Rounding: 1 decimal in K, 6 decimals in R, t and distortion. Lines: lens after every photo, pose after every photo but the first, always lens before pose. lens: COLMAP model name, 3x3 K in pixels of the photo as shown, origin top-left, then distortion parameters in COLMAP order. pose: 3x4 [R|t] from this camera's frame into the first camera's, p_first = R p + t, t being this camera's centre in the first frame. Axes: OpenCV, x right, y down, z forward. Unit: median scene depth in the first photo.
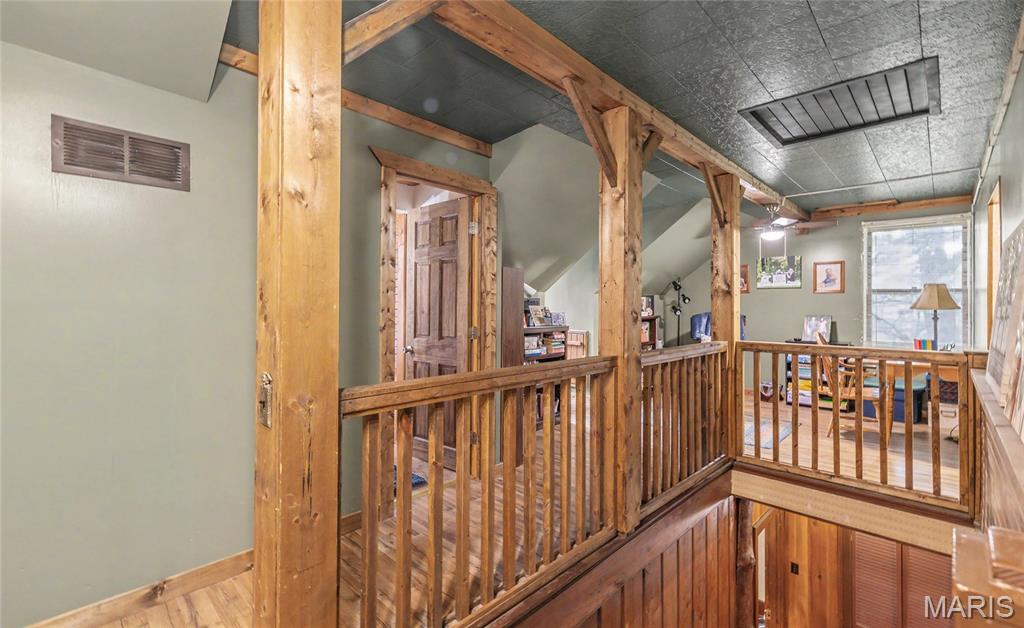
lens RADIAL K [[446.6, 0, 512.4], [0, 446.6, 309.3], [0, 0, 1]] dist [0.000516, 0.000737]
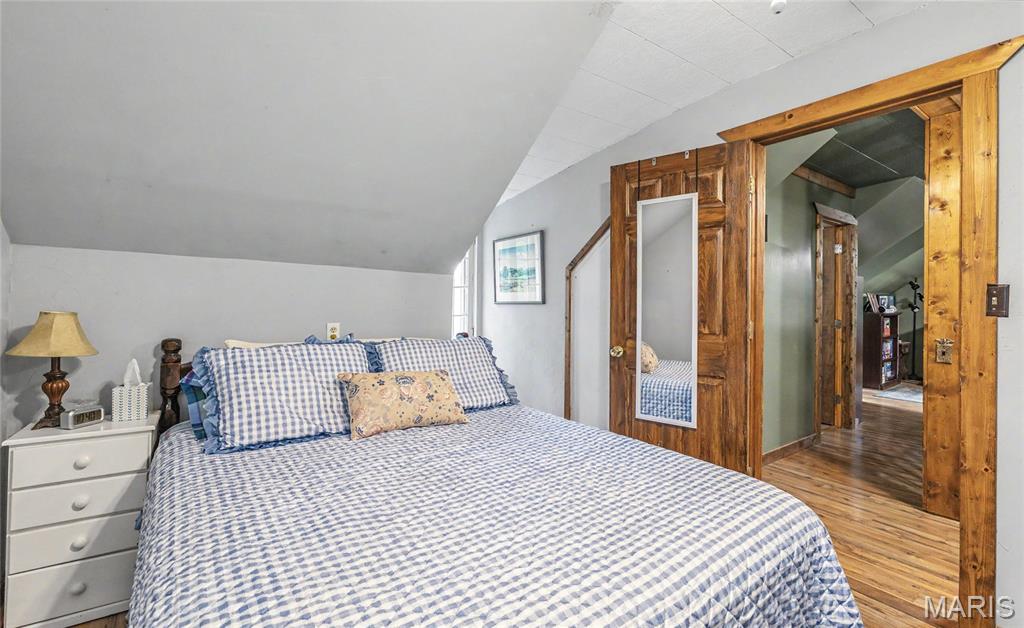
lens RADIAL K [[446.6, 0, 511.5], [0, 446.6, 312.9], [0, 0, 1]] dist [0.000516, 0.000737]
pose [[0.980405, 0.003250, -0.196963, -0.410768], [-0.000455, 0.999899, 0.014231, -0.000393], [0.196990, -0.013863, 0.980308, -0.291469]]
